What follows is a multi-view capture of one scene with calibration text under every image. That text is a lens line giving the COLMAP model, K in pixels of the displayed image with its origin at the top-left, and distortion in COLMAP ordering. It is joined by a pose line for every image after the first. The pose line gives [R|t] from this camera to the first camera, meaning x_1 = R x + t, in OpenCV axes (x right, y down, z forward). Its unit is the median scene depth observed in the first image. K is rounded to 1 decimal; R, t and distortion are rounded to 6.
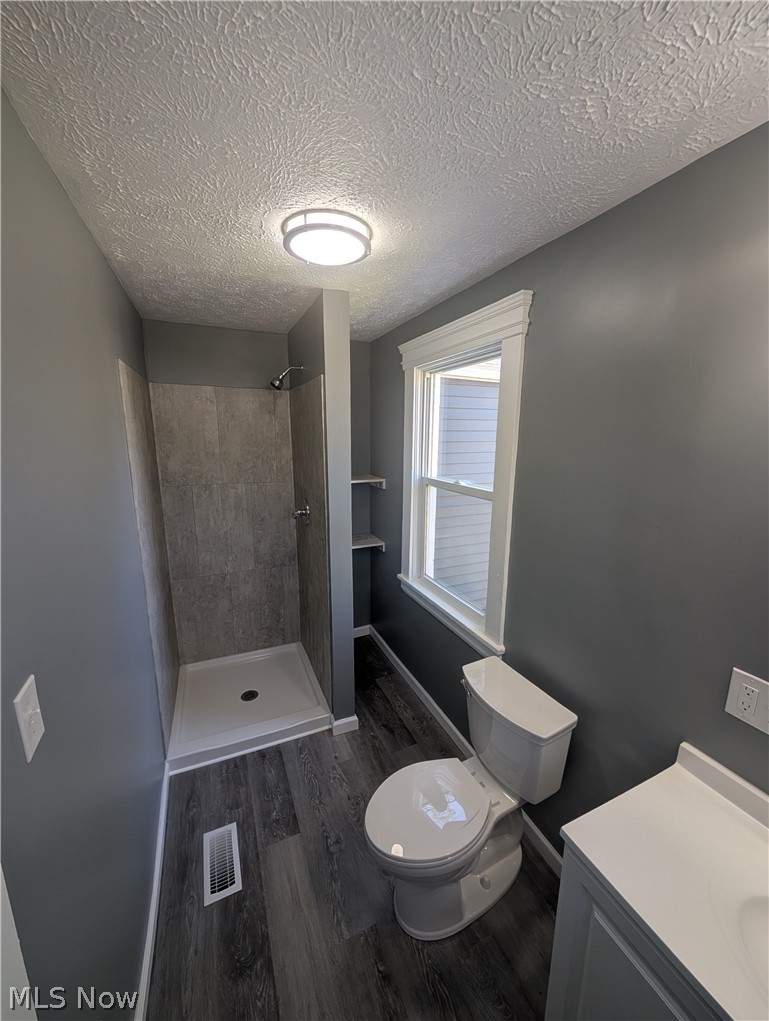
lens RADIAL K [[389.0, 0, 385.3], [0, 389.0, 509.6], [0, 0, 1]] dist [-0.002475, -0.000133]
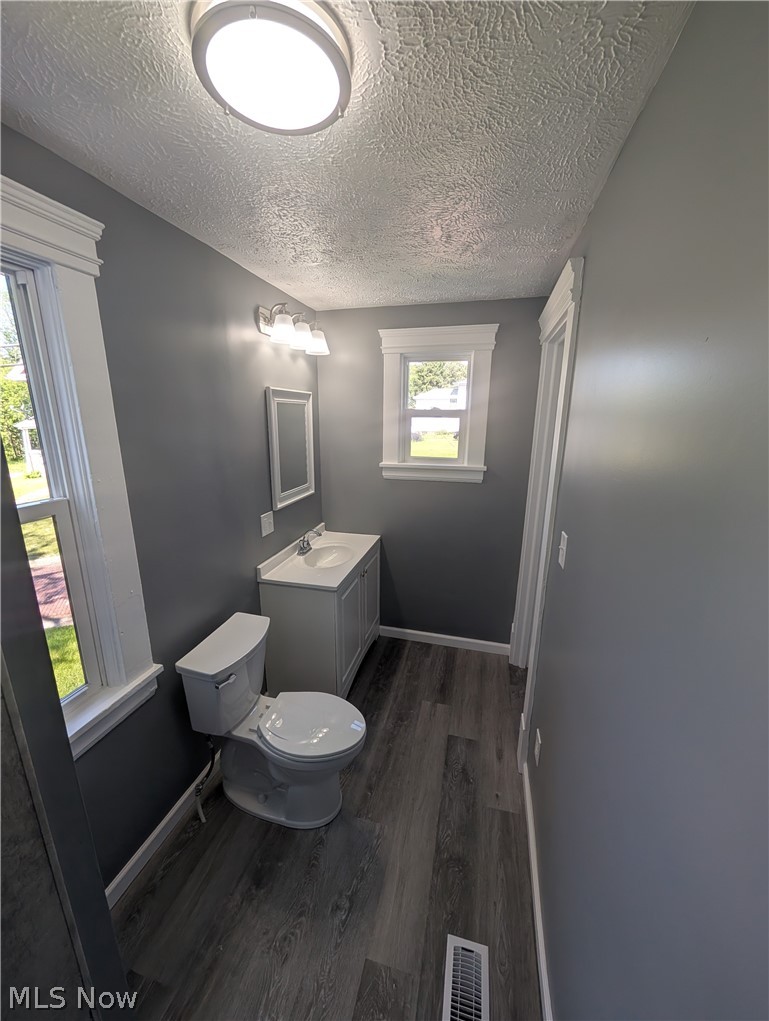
lens RADIAL K [[389.0, 0, 382.3], [0, 389.0, 513.6], [0, 0, 1]] dist [-0.002475, -0.000133]
pose [[-0.780351, -0.158425, 0.604941, -0.625761], [0.113291, 0.915553, 0.385912, -0.248685], [-0.614993, 0.369681, -0.696505, 1.332311]]
